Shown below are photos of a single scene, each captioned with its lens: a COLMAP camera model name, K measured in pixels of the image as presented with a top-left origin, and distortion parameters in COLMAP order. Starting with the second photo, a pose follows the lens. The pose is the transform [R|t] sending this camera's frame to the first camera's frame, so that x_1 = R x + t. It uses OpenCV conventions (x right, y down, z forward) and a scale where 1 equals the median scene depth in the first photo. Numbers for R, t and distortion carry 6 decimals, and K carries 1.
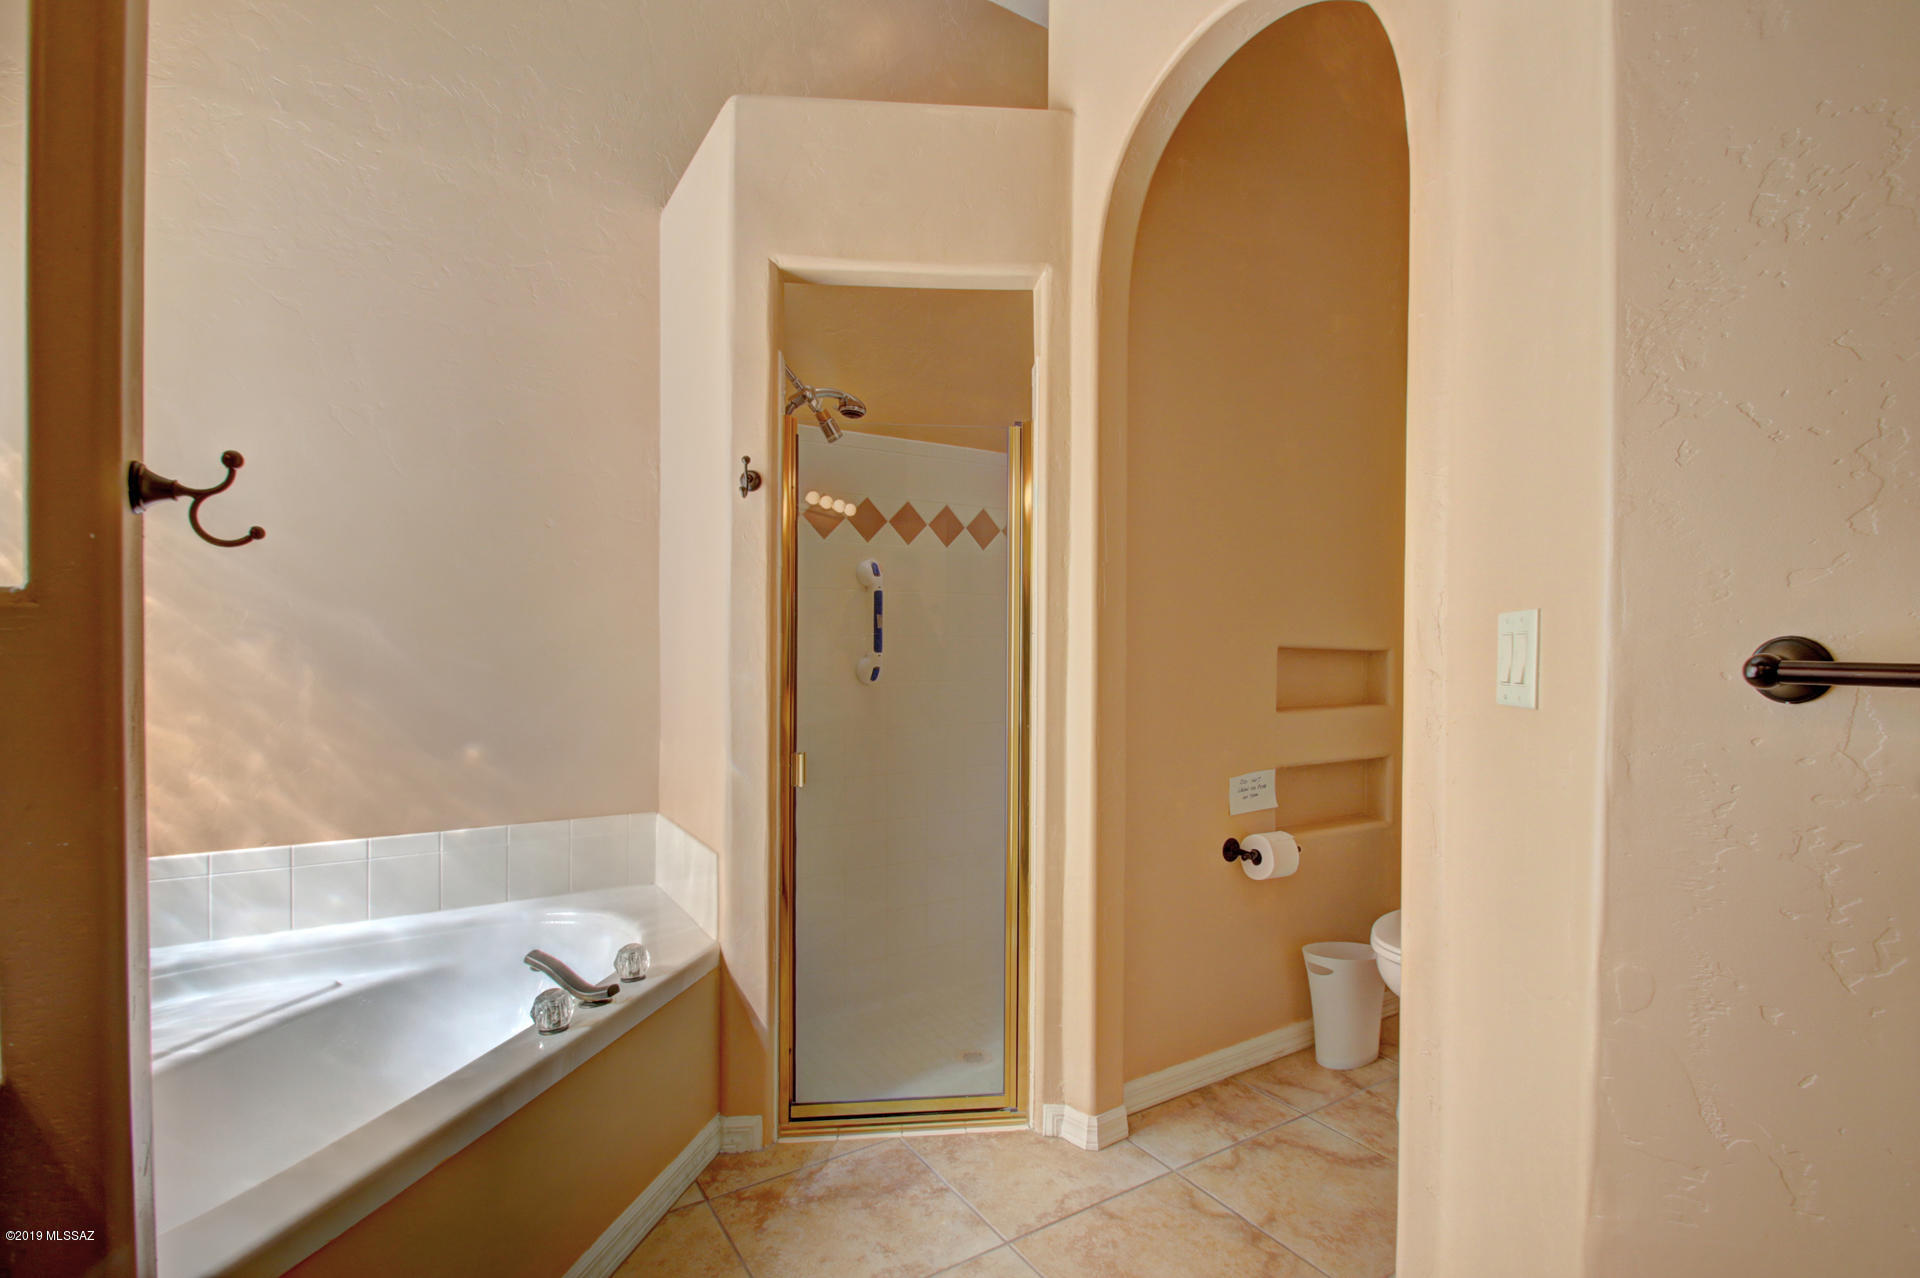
lens RADIAL K [[897.7, 0, 958.2], [0, 897.7, 657.3], [0, 0, 1]] dist [-0.000277, -0.000301]
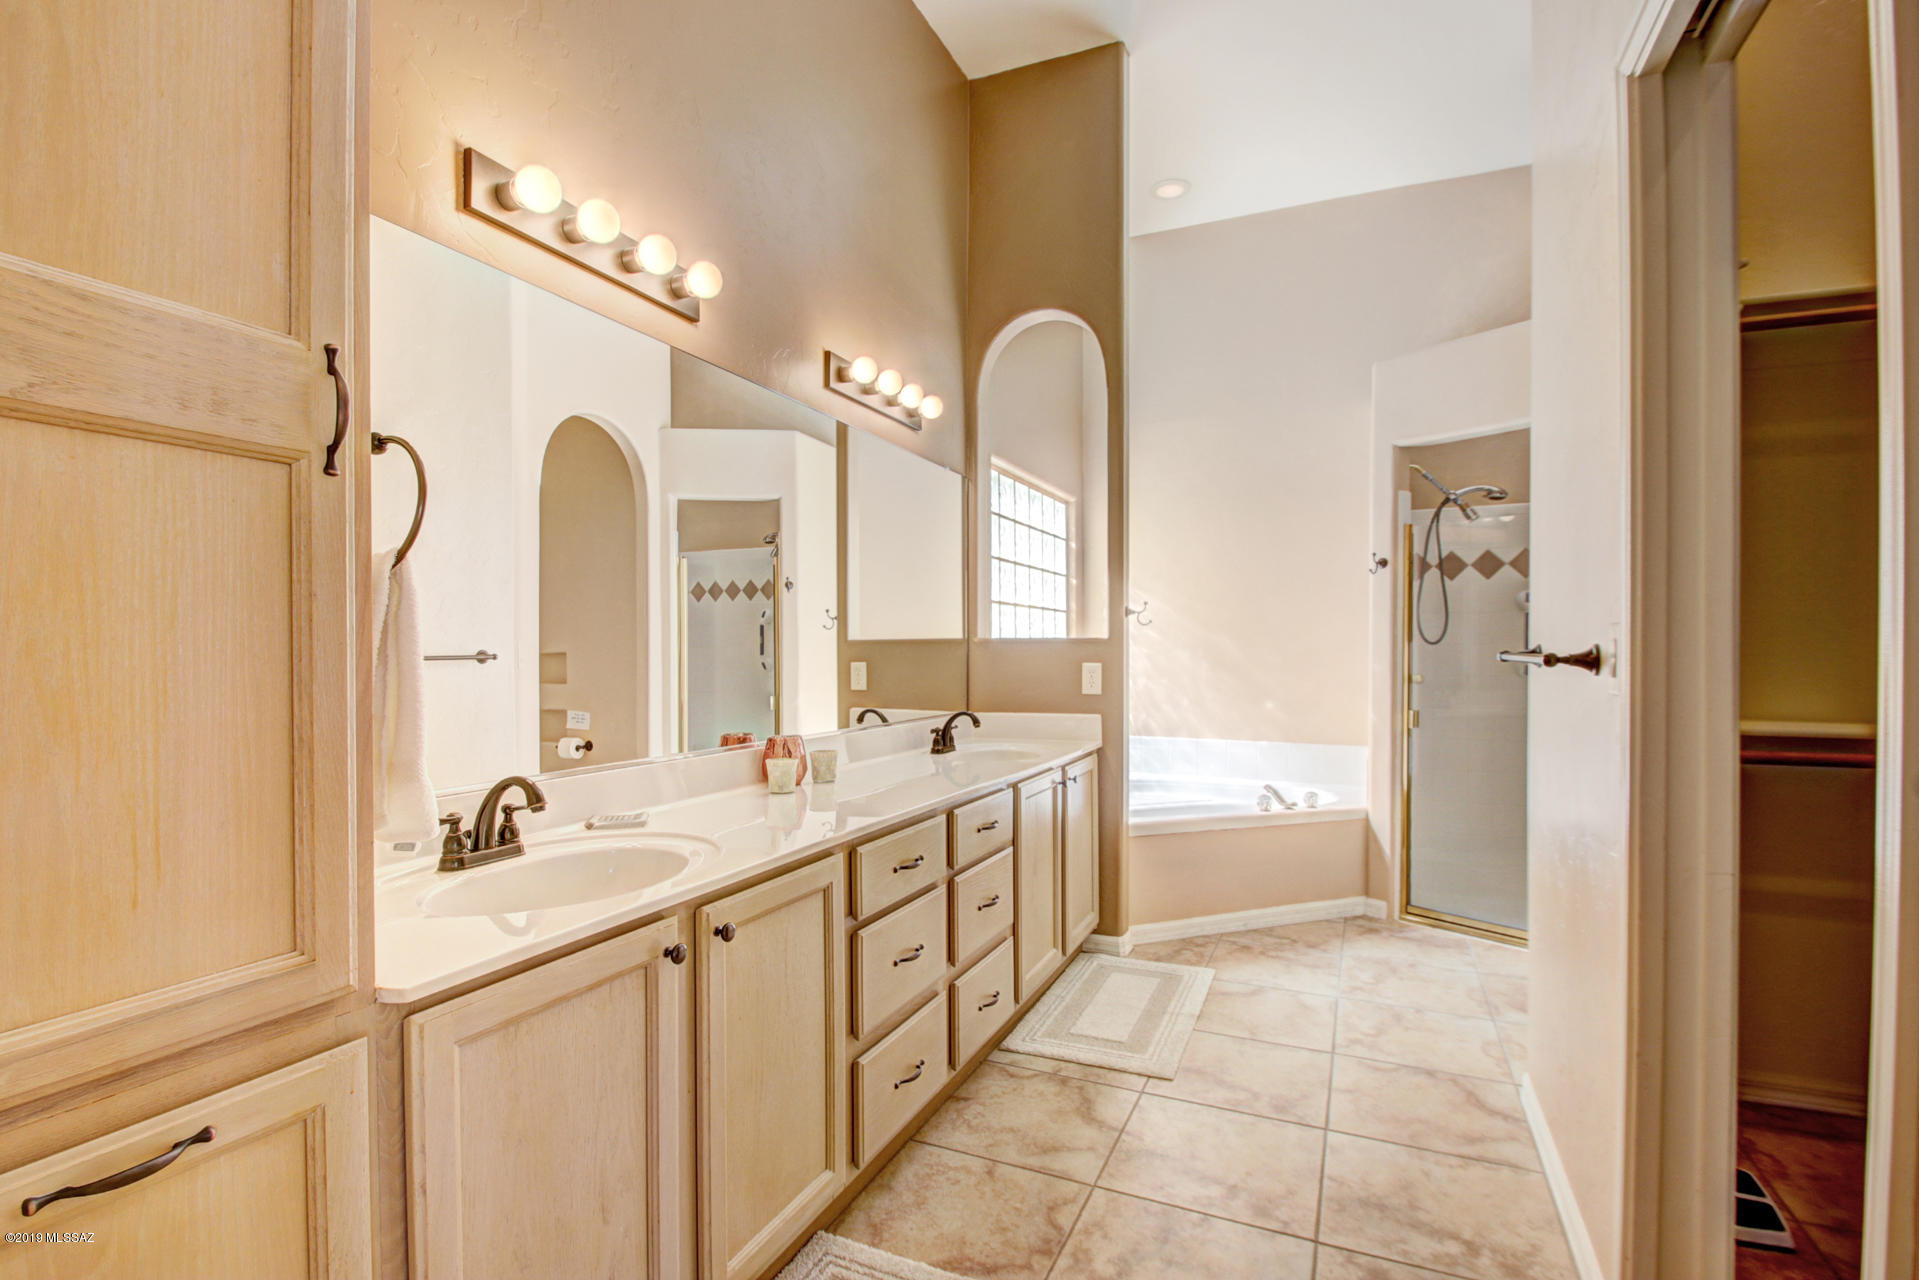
lens RADIAL K [[897.2, 0, 957.7], [0, 897.2, 658.2], [0, 0, 1]] dist [-0.000277, -0.000301]
pose [[0.545428, 0.004648, -0.838145, 0.867112], [-0.010358, 0.999946, -0.001195, 0.015880], [0.838093, 0.009334, 0.545447, -0.779339]]
